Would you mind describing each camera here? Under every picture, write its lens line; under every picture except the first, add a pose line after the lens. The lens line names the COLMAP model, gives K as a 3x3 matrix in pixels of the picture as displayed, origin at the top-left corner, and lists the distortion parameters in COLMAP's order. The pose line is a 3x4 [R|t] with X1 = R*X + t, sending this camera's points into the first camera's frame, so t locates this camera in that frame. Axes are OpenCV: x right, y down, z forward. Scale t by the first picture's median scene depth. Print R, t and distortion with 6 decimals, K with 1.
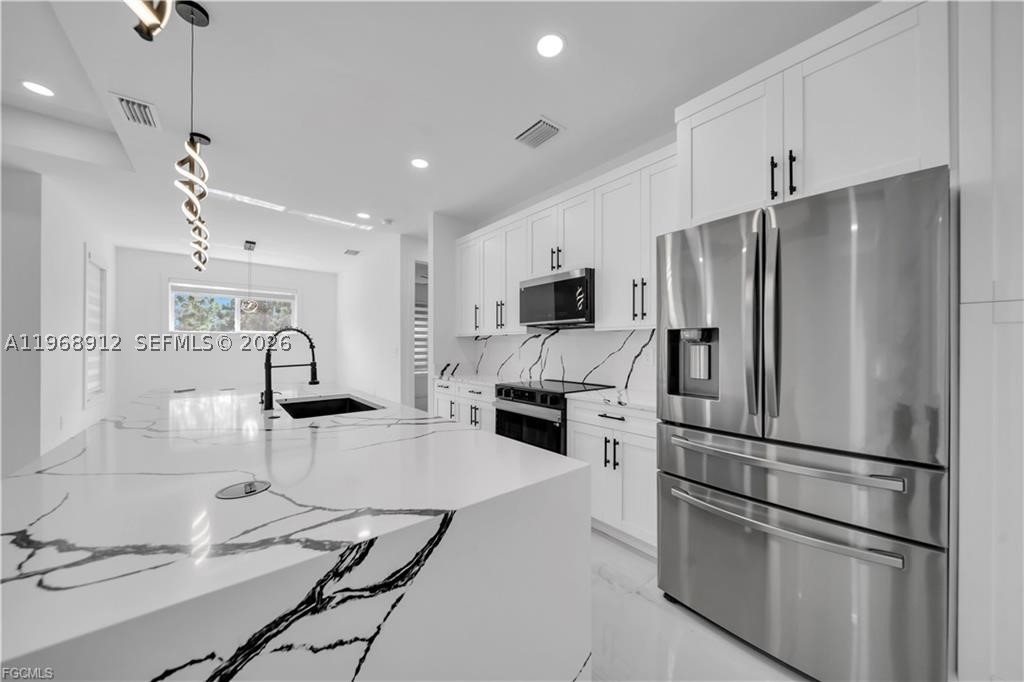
lens RADIAL K [[357.0, 0, 509.5], [0, 357.0, 347.5], [0, 0, 1]] dist [0.013174, 0.000034]
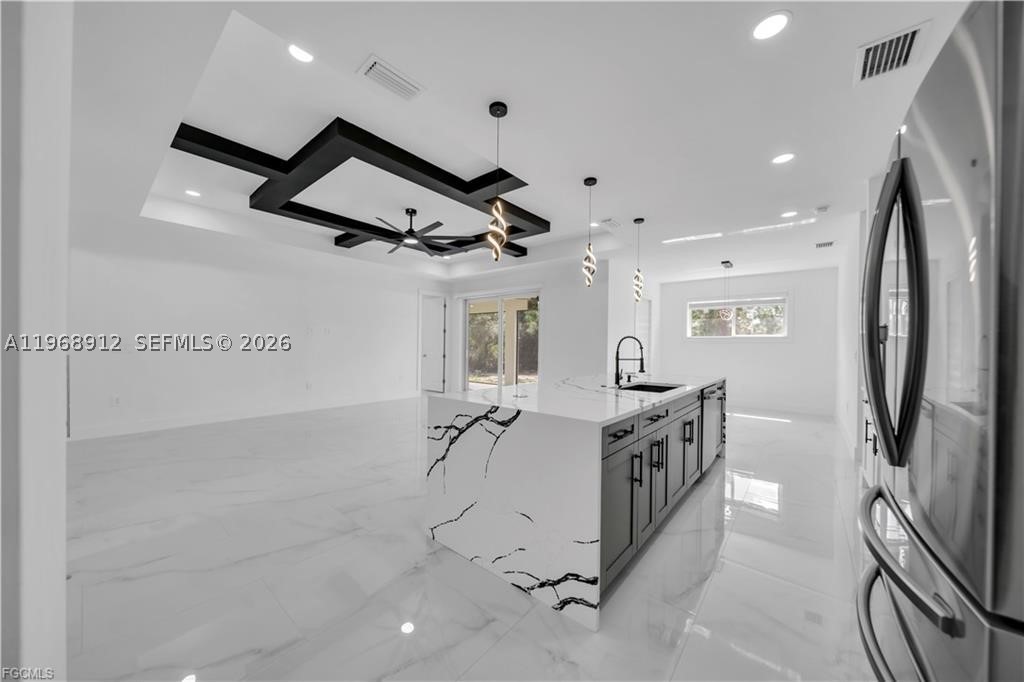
lens RADIAL K [[357.0, 0, 509.5], [0, 357.0, 347.5], [0, 0, 1]] dist [0.013174, 0.000034]
pose [[0.196442, 0.008638, -0.980477, 0.754770], [-0.014137, 0.999882, 0.005976, -0.004595], [0.980413, 0.012687, 0.196541, 0.127192]]
